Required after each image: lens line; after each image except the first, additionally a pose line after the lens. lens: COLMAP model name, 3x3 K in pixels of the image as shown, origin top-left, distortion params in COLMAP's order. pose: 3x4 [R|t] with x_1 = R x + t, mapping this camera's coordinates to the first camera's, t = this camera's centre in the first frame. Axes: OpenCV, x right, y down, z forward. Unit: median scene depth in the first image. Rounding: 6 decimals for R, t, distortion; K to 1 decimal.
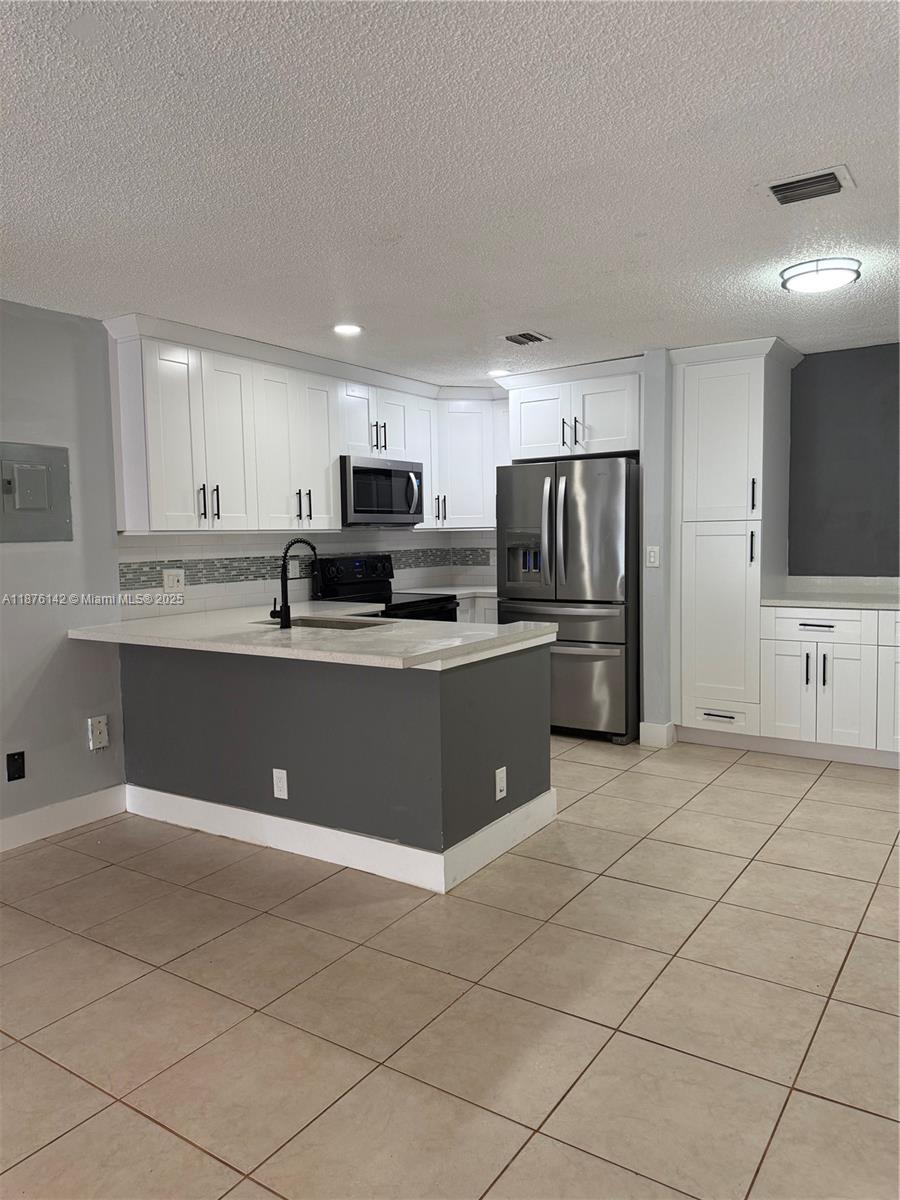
lens RADIAL K [[837.1, 0, 443.1], [0, 837.1, 597.5], [0, 0, 1]] dist [0.052308, -0.065534]
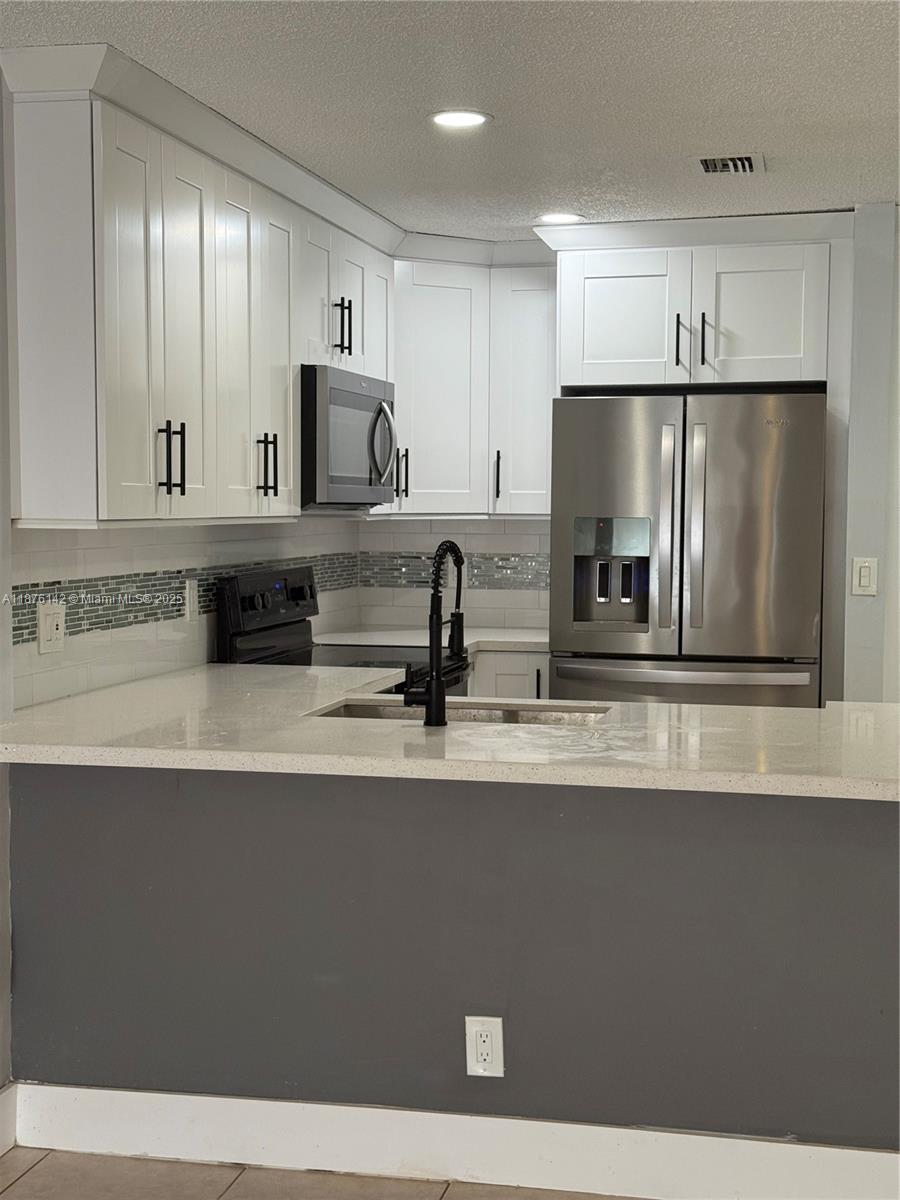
lens RADIAL K [[1695.6, 0, 436.7], [0, 1695.6, 606.8], [0, 0, 1]] dist [0.087931, 0.000000]
pose [[0.934799, -0.000802, 0.355176, -0.460188], [0.006979, 0.999846, -0.016111, -0.014568], [-0.355108, 0.017539, 0.934661, 0.062985]]
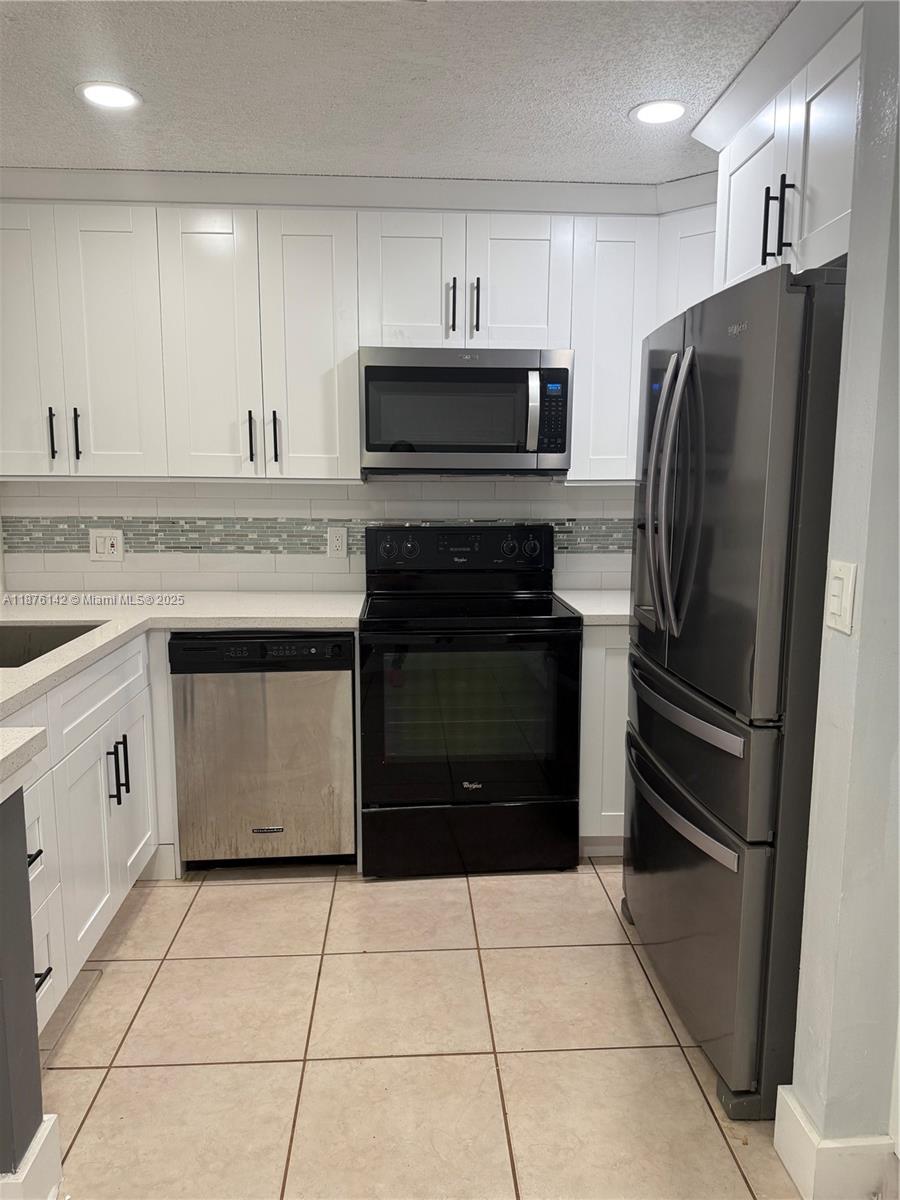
lens RADIAL K [[837.1, 0, 453.5], [0, 837.1, 603.1], [0, 0, 1]] dist [0.052308, -0.065534]
pose [[0.609268, 0.136172, -0.781185, 0.449137], [-0.079712, 0.990672, 0.110519, -0.075851], [0.788947, -0.005066, 0.614440, 0.801072]]
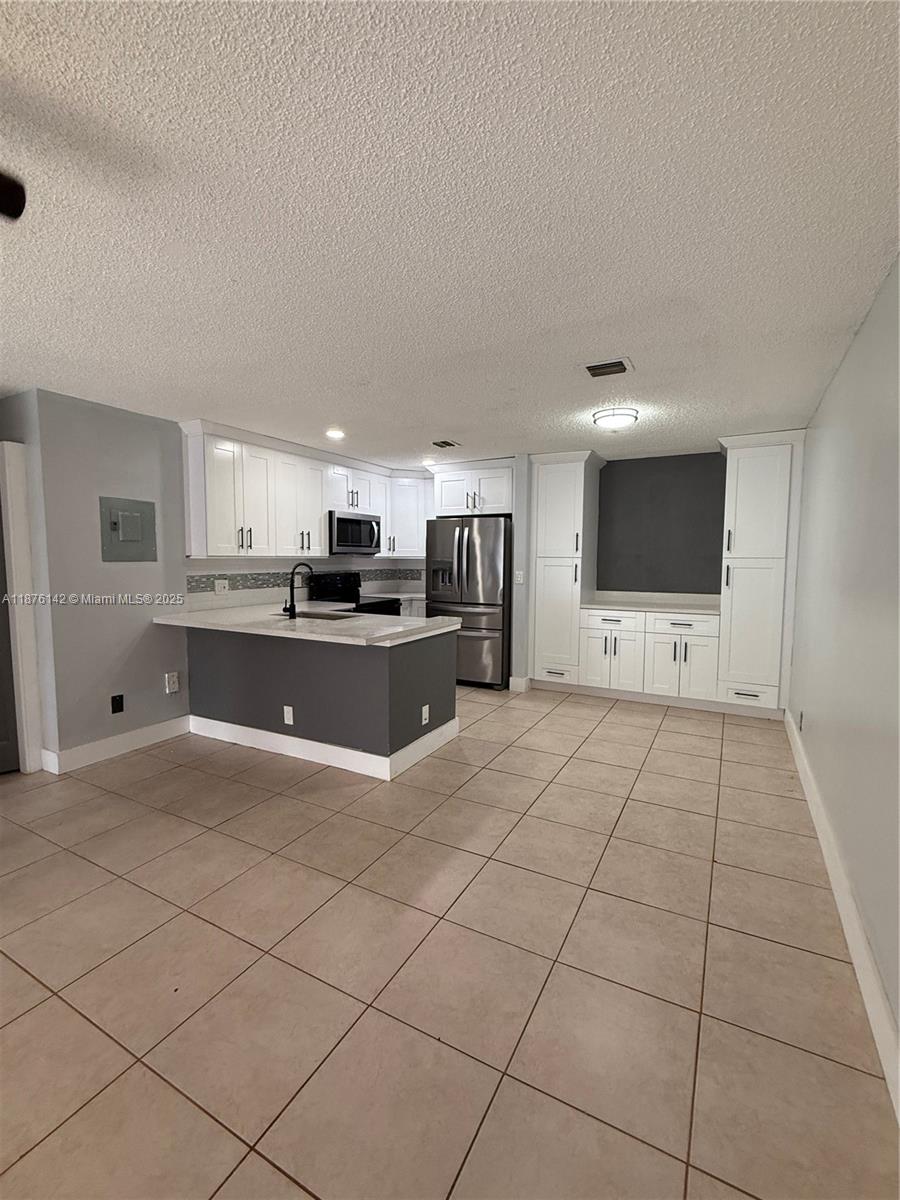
lens RADIAL K [[526.5, 0, 442.3], [0, 526.5, 599.3], [0, 0, 1]] dist [-0.006972, 0.000766]
pose [[0.995388, 0.015940, 0.094594, 0.000678], [-0.016258, 0.999864, 0.002589, -0.006717], [-0.094540, -0.004115, 0.995513, -0.025833]]
